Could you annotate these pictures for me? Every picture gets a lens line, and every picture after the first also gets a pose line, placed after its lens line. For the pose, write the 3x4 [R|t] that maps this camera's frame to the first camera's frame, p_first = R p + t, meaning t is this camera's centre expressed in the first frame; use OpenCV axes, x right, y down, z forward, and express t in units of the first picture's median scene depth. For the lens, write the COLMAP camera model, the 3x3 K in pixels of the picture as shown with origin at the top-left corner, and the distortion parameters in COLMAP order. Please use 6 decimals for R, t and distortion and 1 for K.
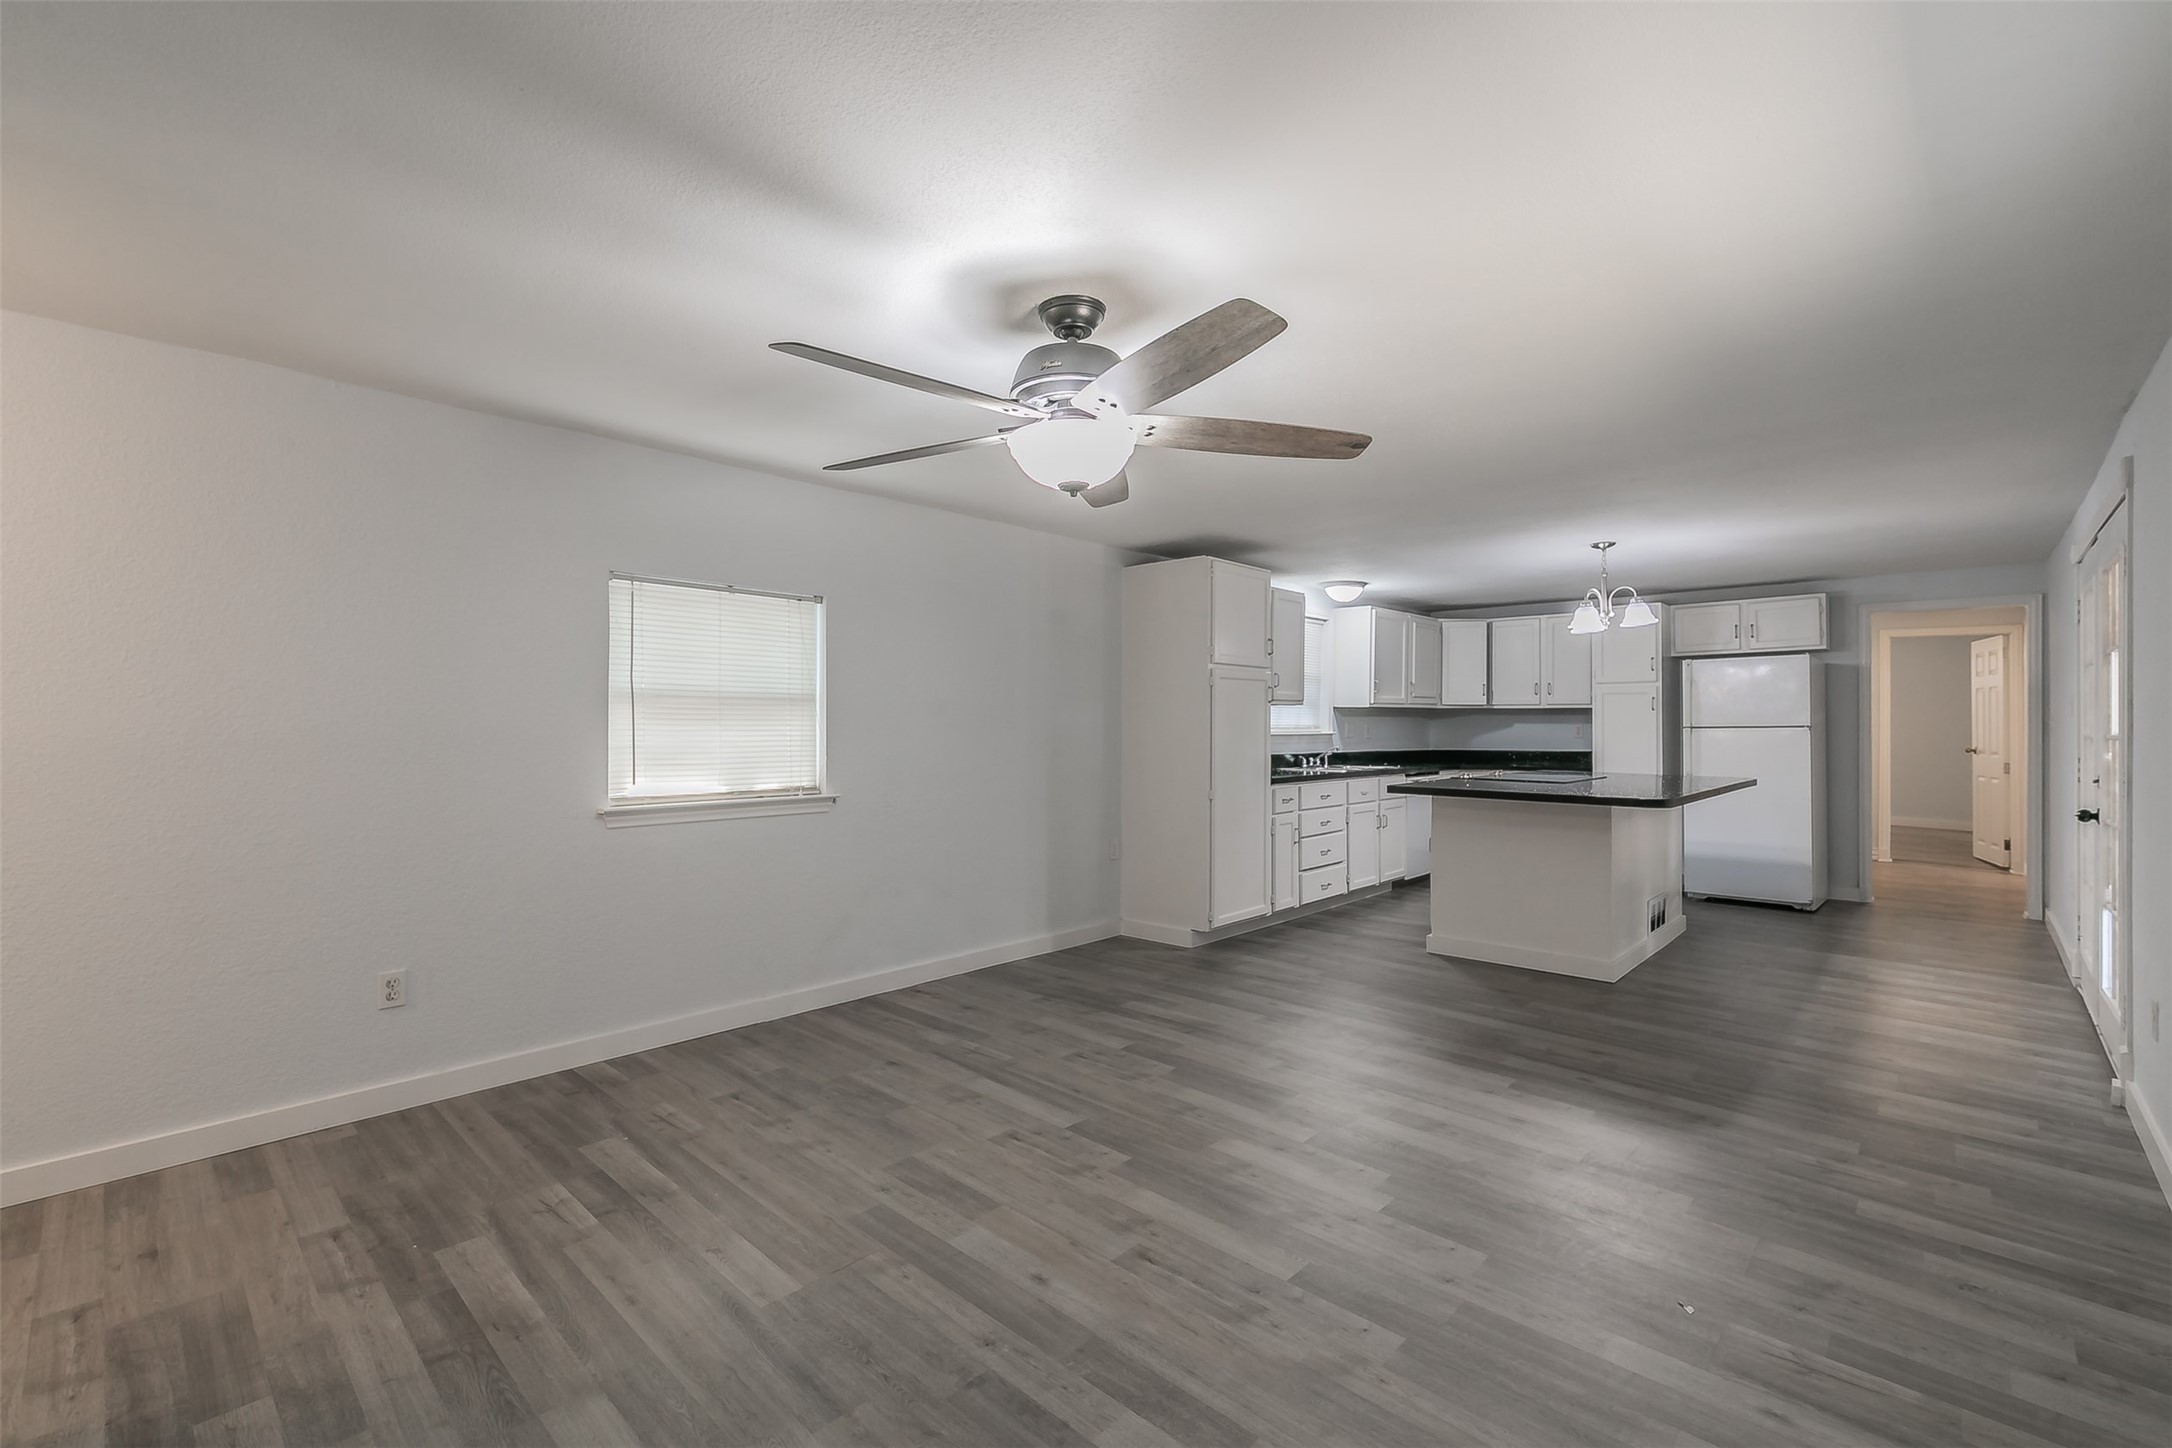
lens RADIAL K [[929.3, 0, 1059.8], [0, 929.3, 717.1], [0, 0, 1]] dist [-0.002074, -0.000556]
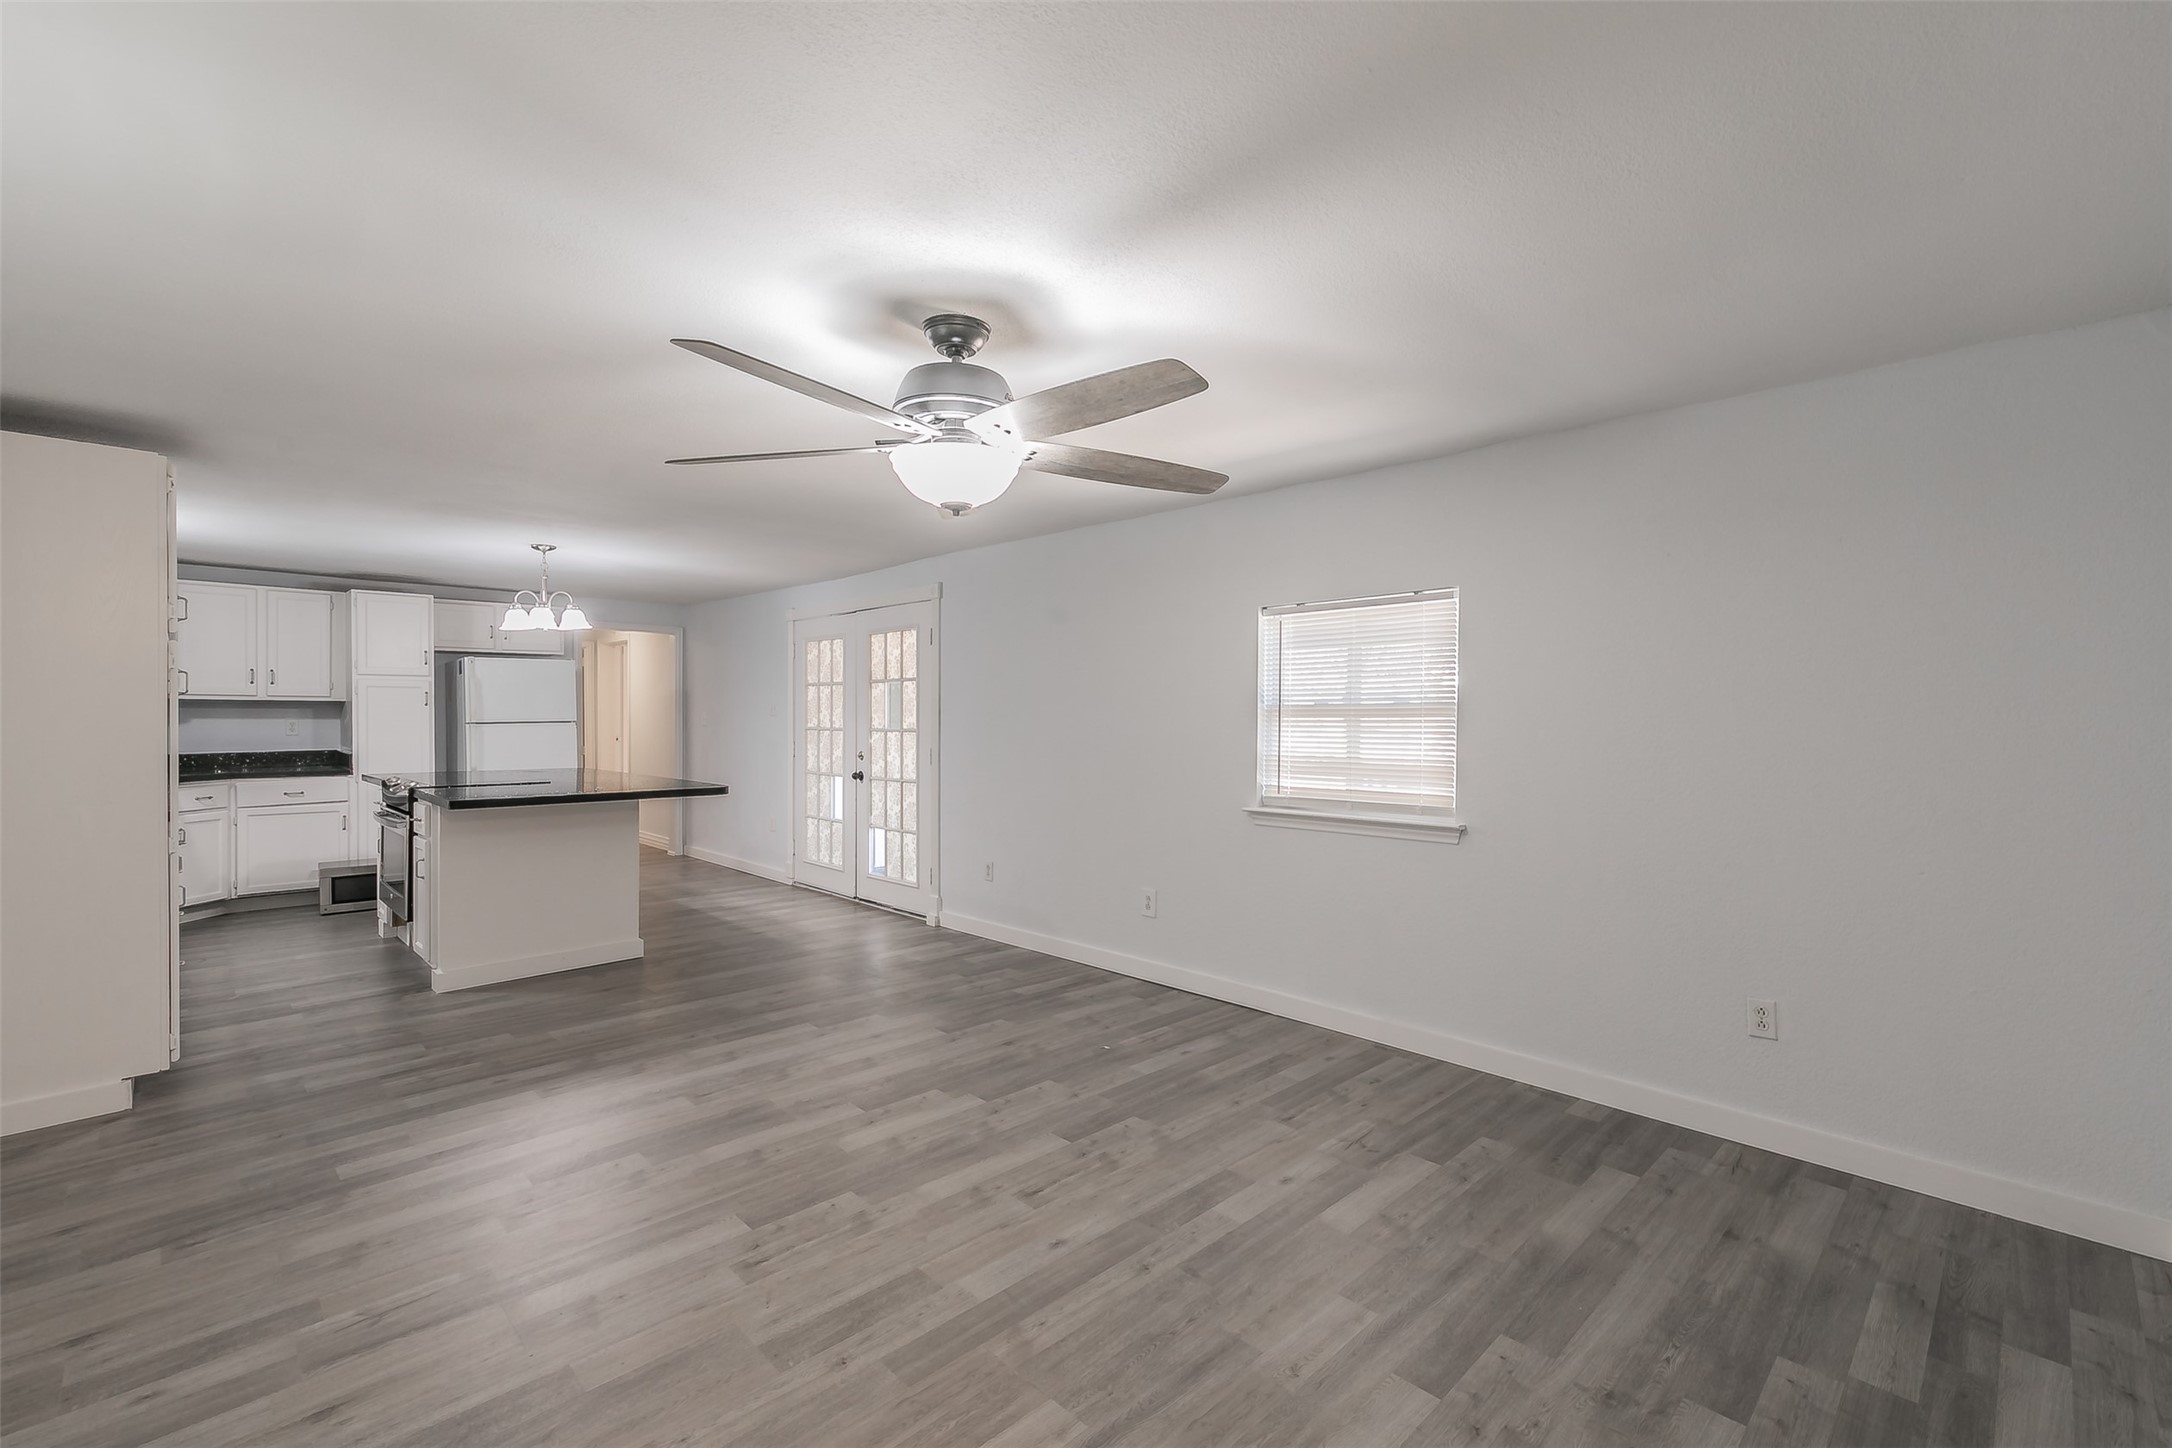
lens RADIAL K [[922.9, 0, 1124.8], [0, 922.9, 727.4], [0, 0, 1]] dist [0.002825, 0.000234]
pose [[0.007919, -0.014962, 0.999857, -0.845908], [-0.013936, 0.999789, 0.015071, -0.024110], [-0.999872, -0.014053, 0.007709, 0.694599]]
